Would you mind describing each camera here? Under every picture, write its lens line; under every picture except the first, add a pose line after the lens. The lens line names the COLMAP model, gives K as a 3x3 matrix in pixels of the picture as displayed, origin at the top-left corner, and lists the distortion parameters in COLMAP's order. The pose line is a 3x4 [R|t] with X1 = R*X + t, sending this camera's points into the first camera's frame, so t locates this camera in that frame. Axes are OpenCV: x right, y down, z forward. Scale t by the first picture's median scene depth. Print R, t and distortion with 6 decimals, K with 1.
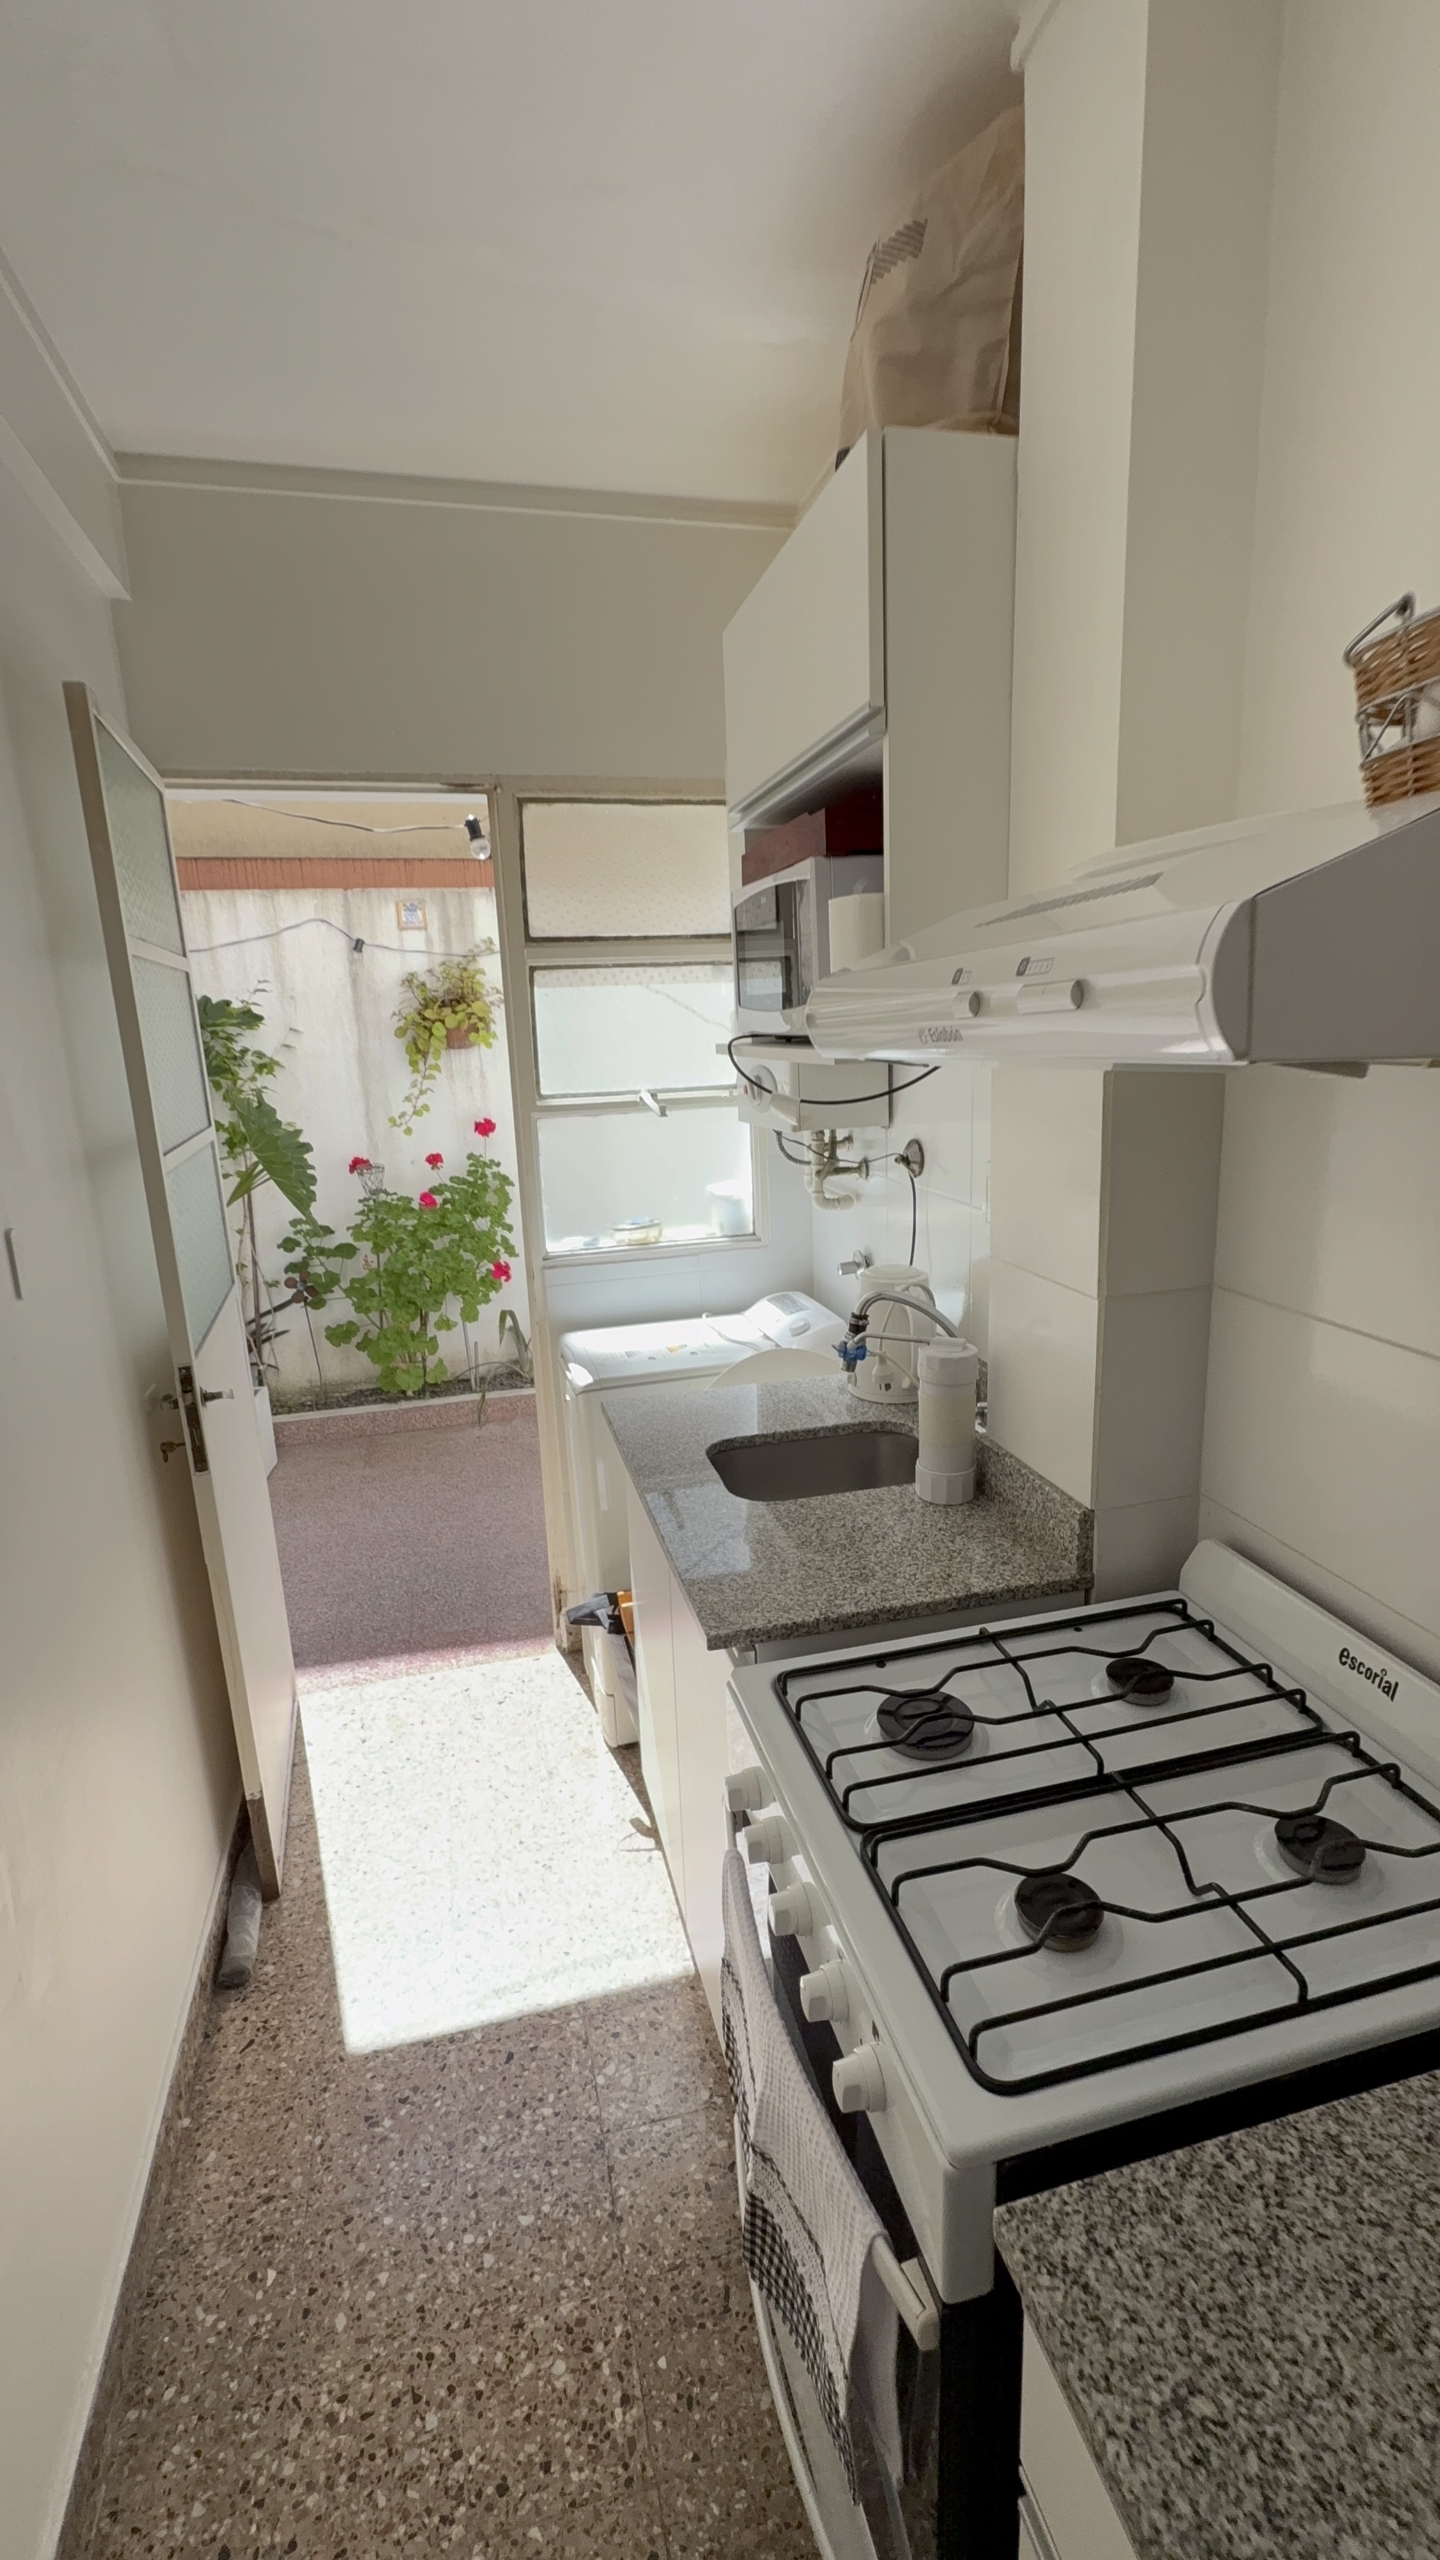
lens RADIAL K [[1114.4, 0, 720.0], [0, 1114.4, 1280.0], [0, 0, 1]] dist [0.000717, 0.000055]
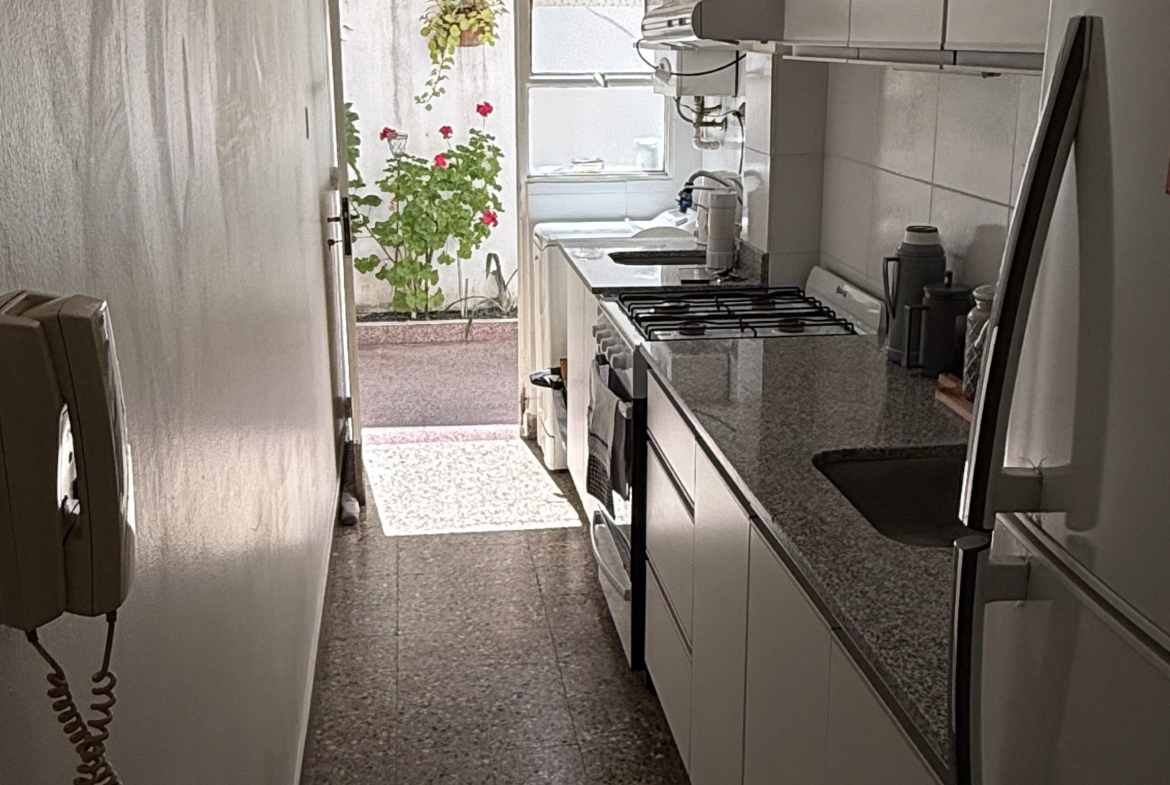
lens RADIAL K [[1320.8, 0, 585.0], [0, 1320.8, 392.5], [0, 0, 1]] dist [0.007183, 0.013912]
pose [[0.993009, 0.065479, -0.098210, 0.078693], [-0.061998, 0.997349, 0.038092, 0.129340], [0.100444, -0.031737, 0.994436, -0.537713]]
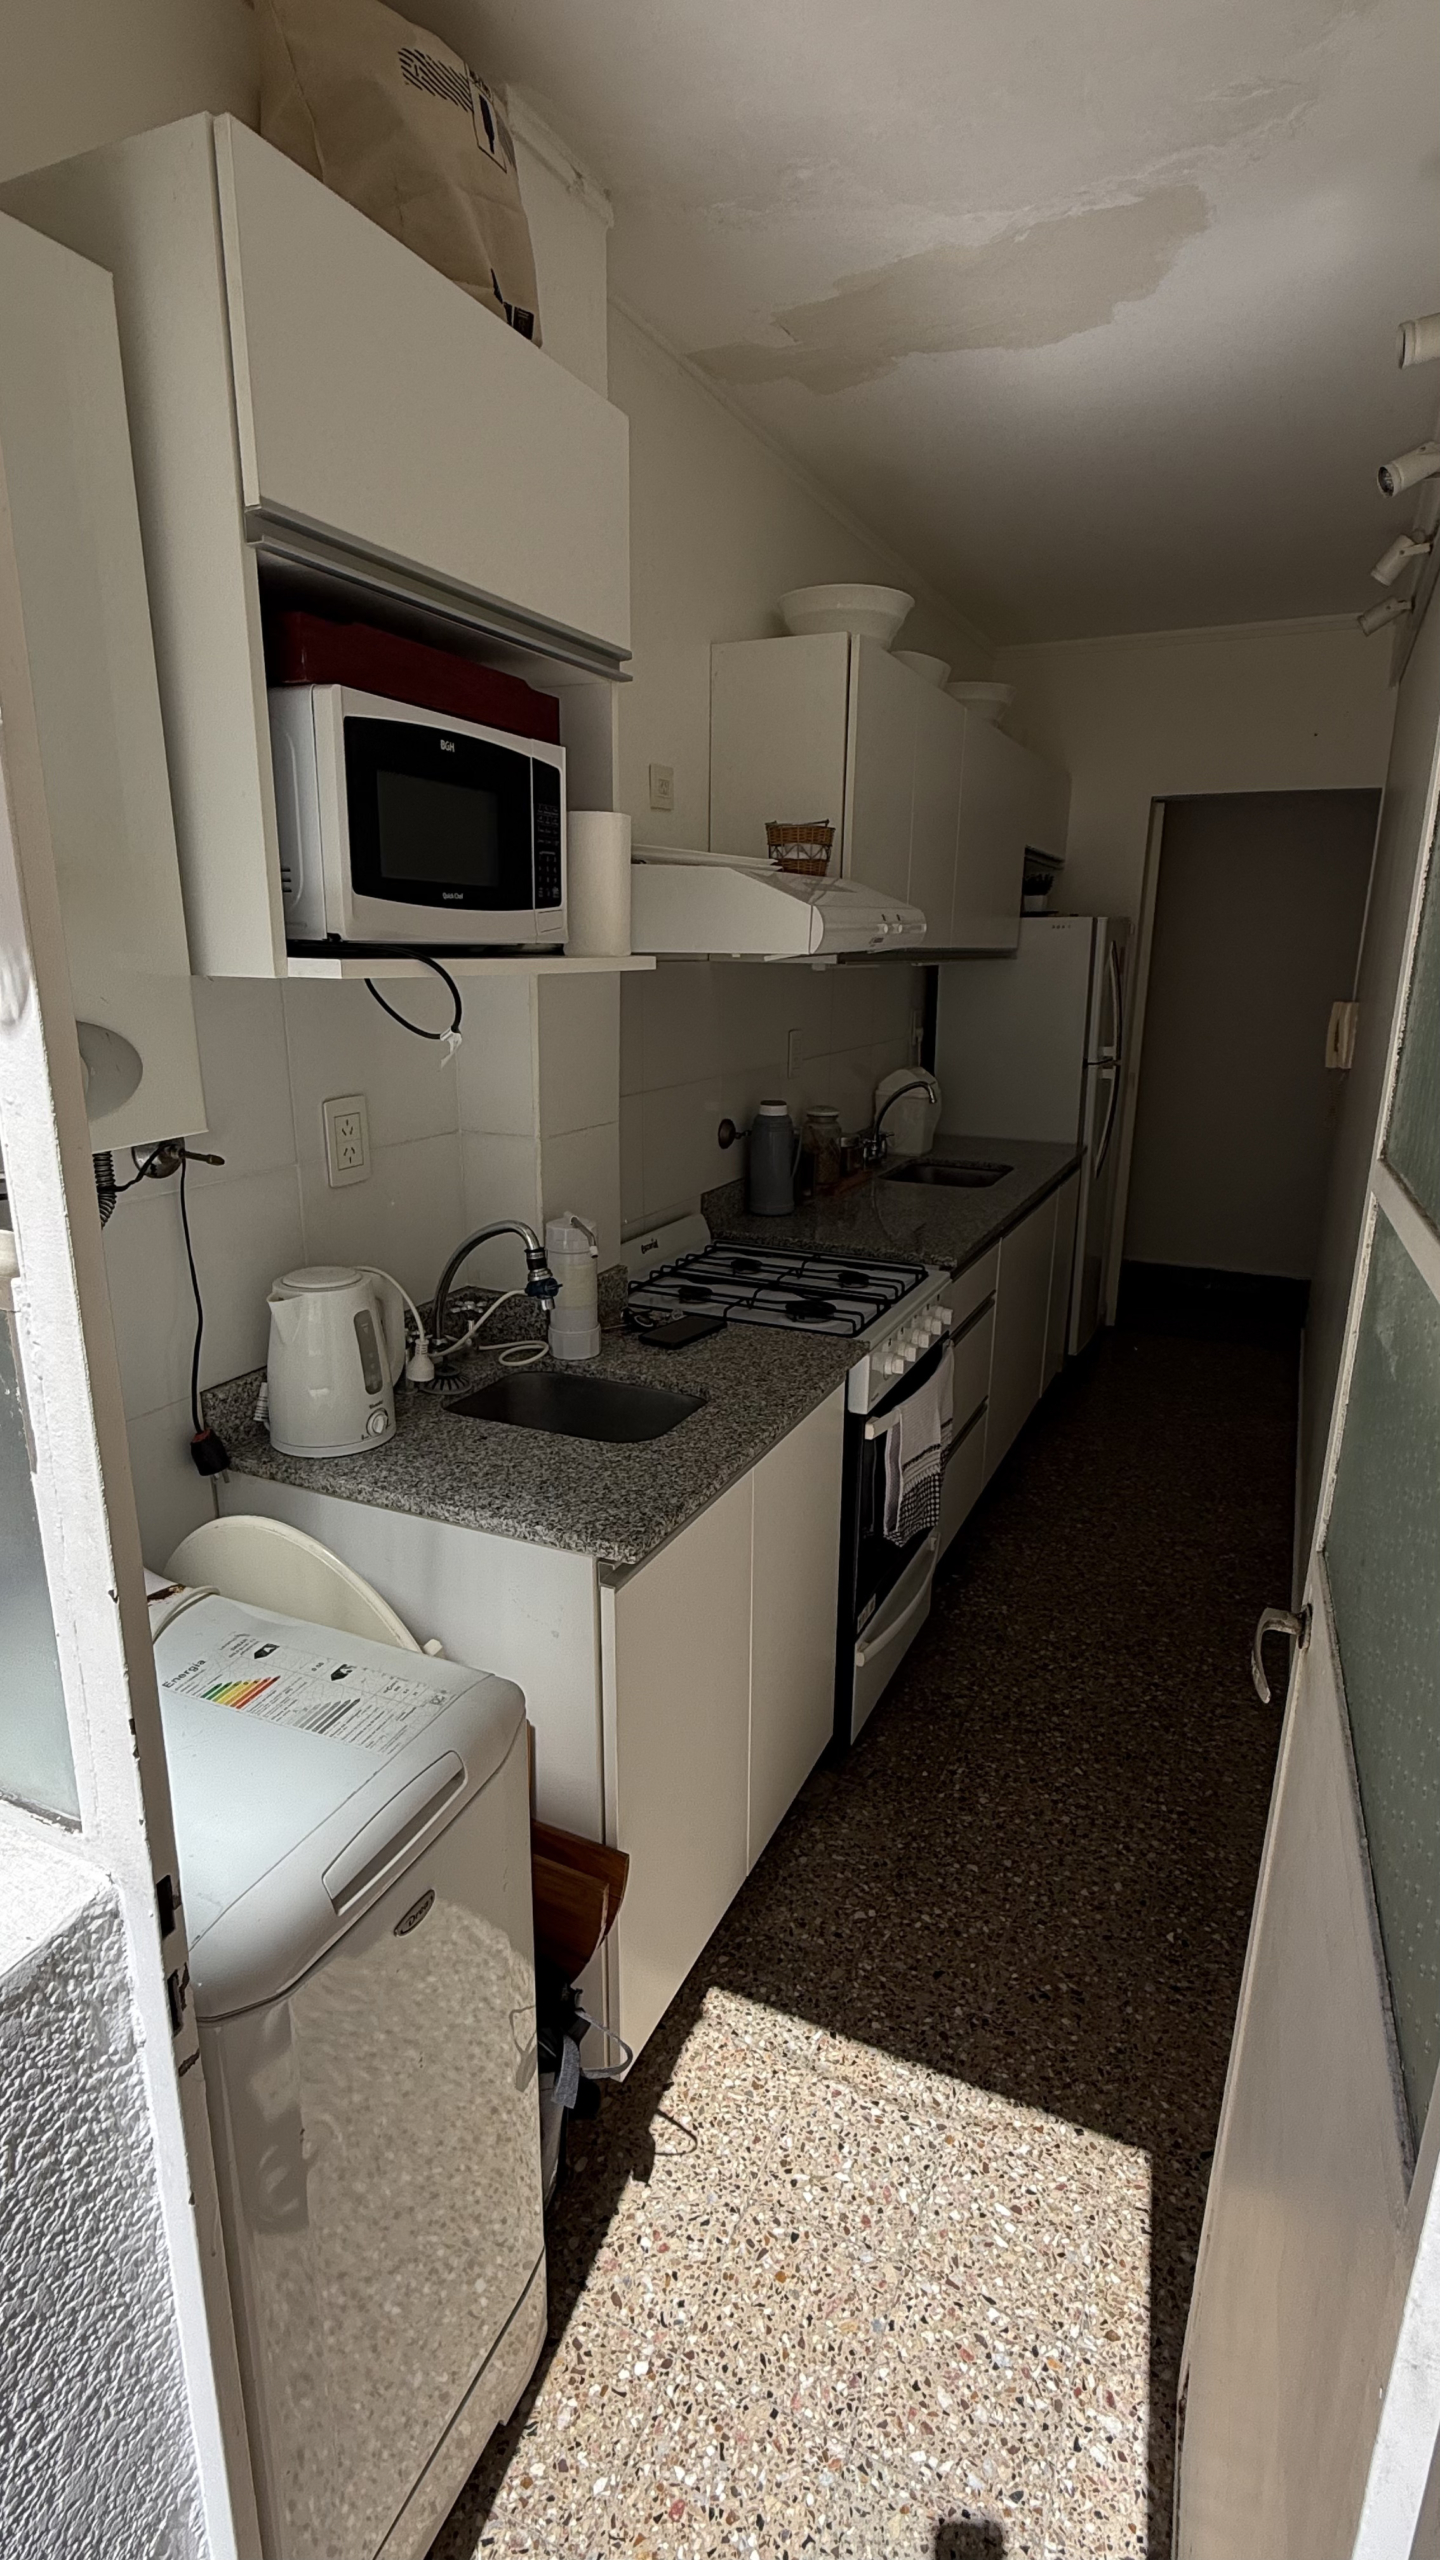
lens RADIAL K [[1240.2, 0, 720.0], [0, 1240.2, 1280.0], [0, 0, 1]] dist [-0.000094, -0.000030]
pose [[-0.776949, -0.138078, 0.614235, -0.257655], [0.163558, 0.897882, 0.408726, -0.139932], [-0.607946, 0.418023, -0.675025, 0.654711]]
